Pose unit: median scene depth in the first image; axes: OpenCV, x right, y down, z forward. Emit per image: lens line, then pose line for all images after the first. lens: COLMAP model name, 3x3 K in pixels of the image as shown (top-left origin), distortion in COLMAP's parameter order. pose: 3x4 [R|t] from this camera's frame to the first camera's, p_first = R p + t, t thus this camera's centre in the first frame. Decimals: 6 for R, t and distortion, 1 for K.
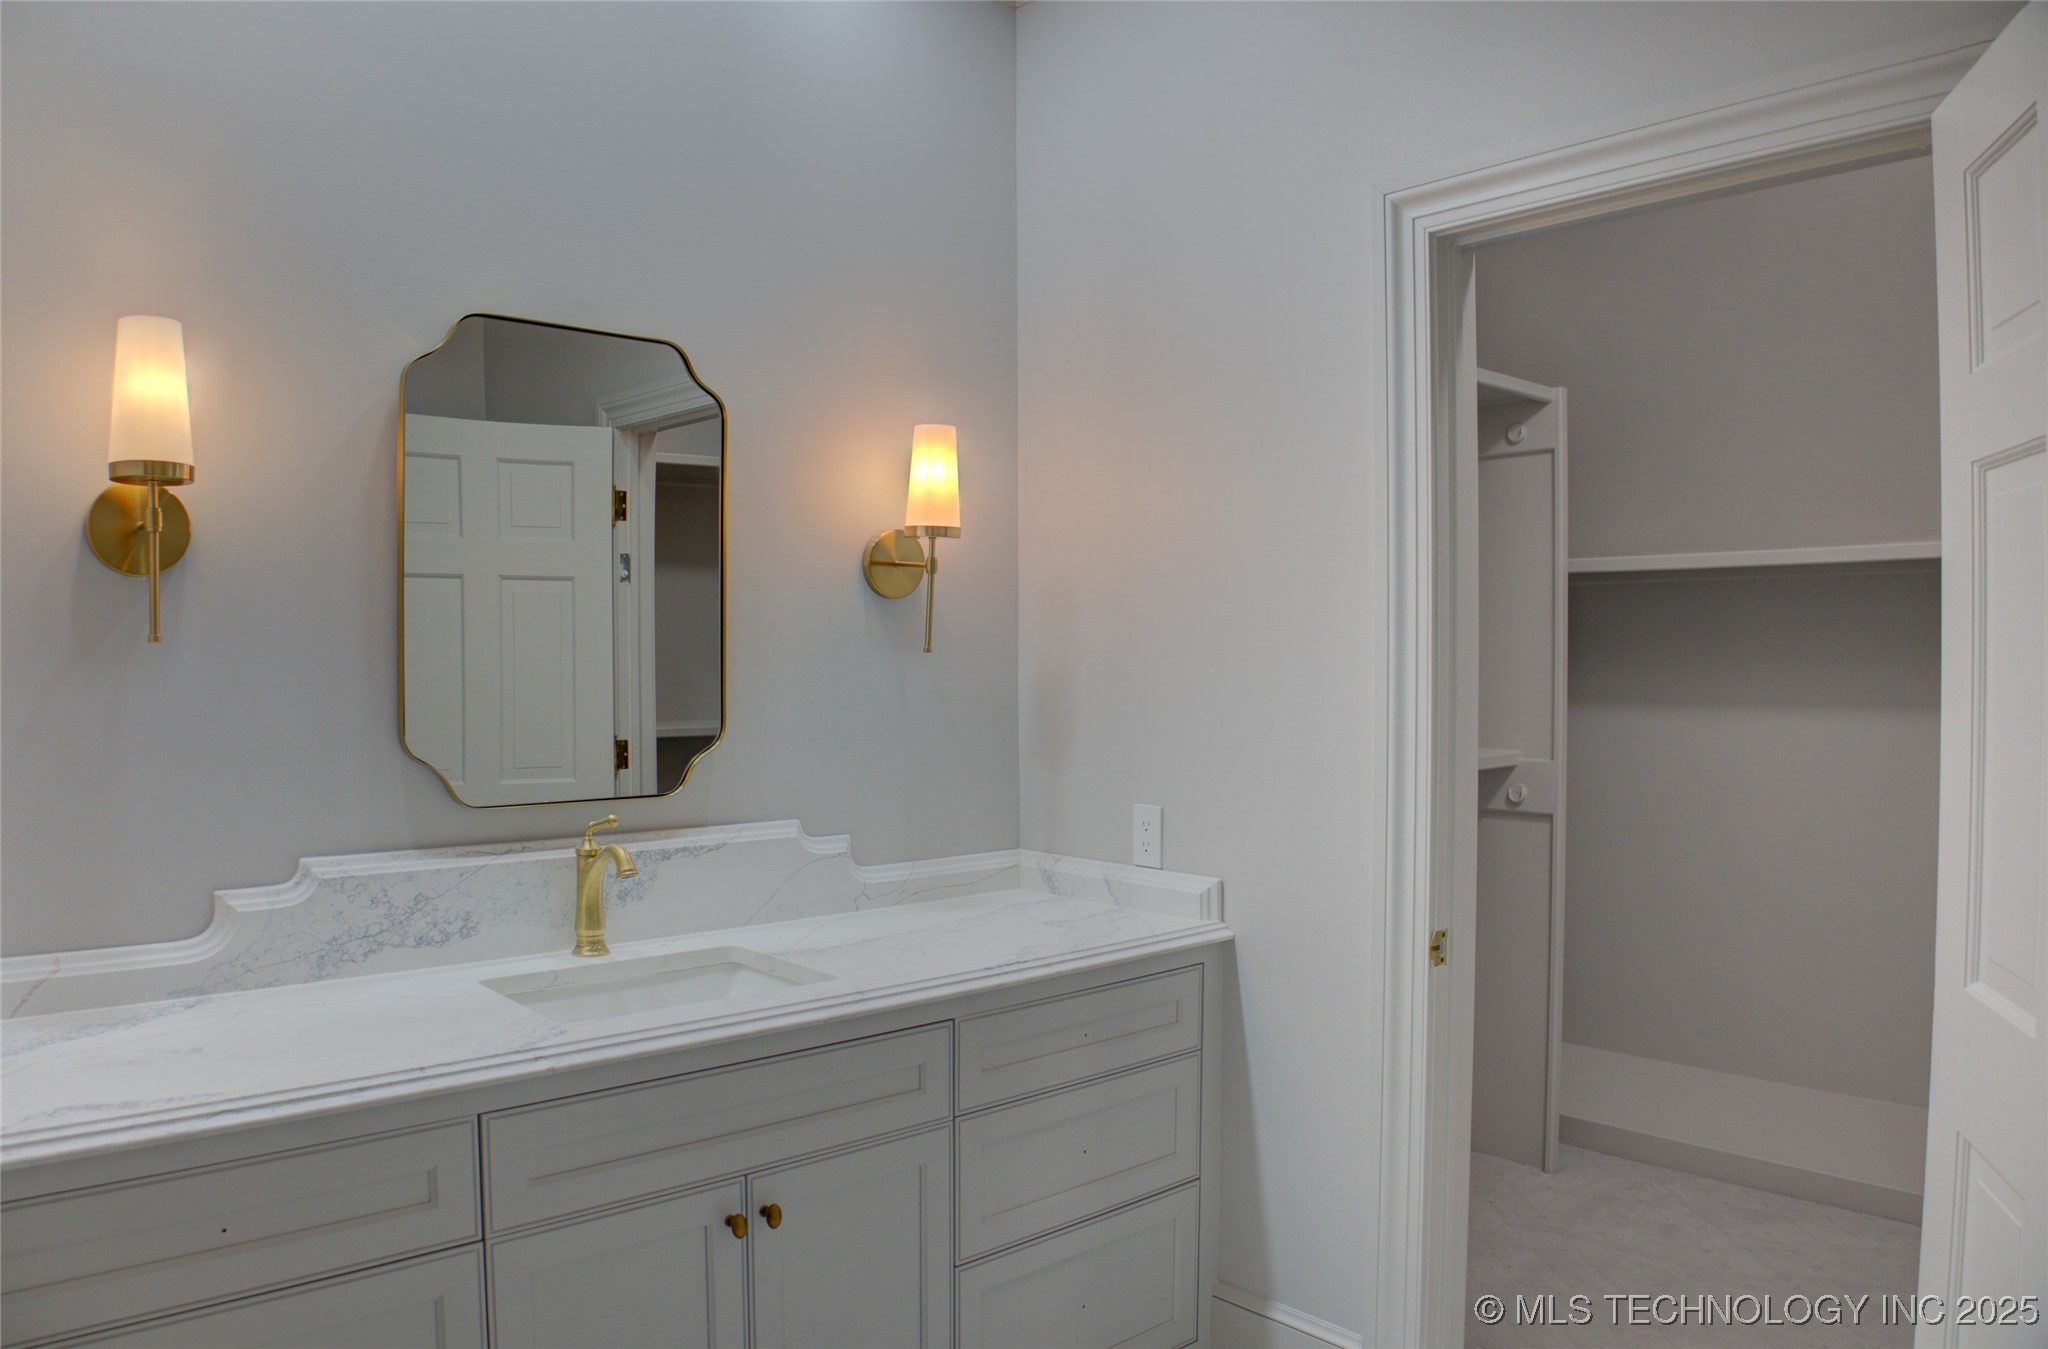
lens RADIAL K [[1401.5, 0, 1081.6], [0, 1401.5, 670.2], [0, 0, 1]] dist [-0.136893, 0.085288]
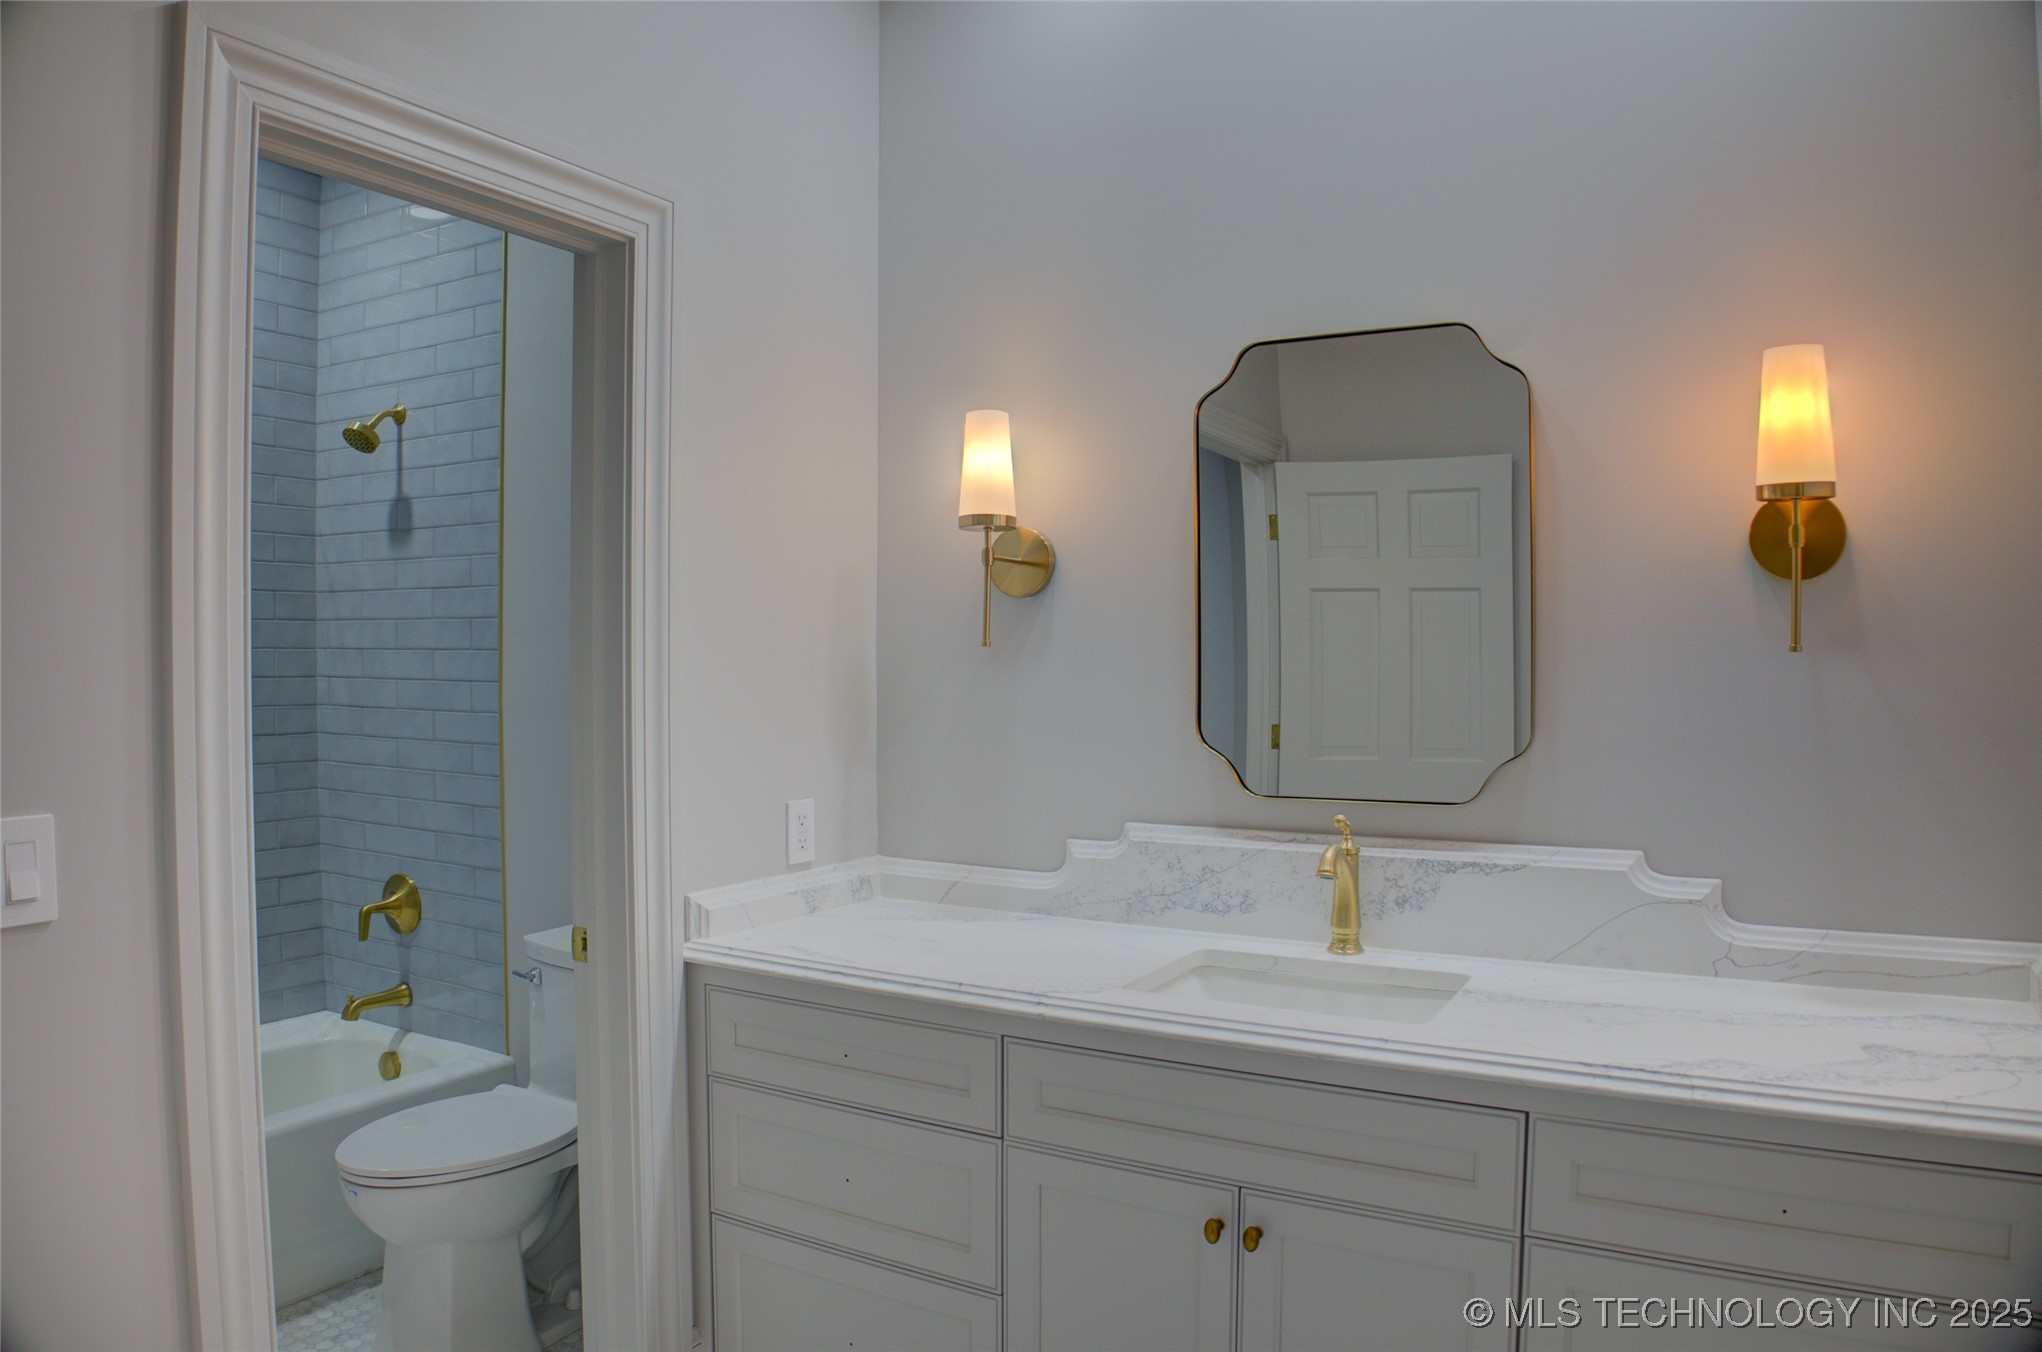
lens RADIAL K [[1380.8, 0, 1054.2], [0, 1380.8, 675.7], [0, 0, 1]] dist [-0.079211, 0.003128]
pose [[0.324963, 0.001937, -0.945725, 0.558104], [-0.007420, 0.999972, -0.000501, 0.005971], [0.945697, 0.007180, 0.324969, 0.494386]]
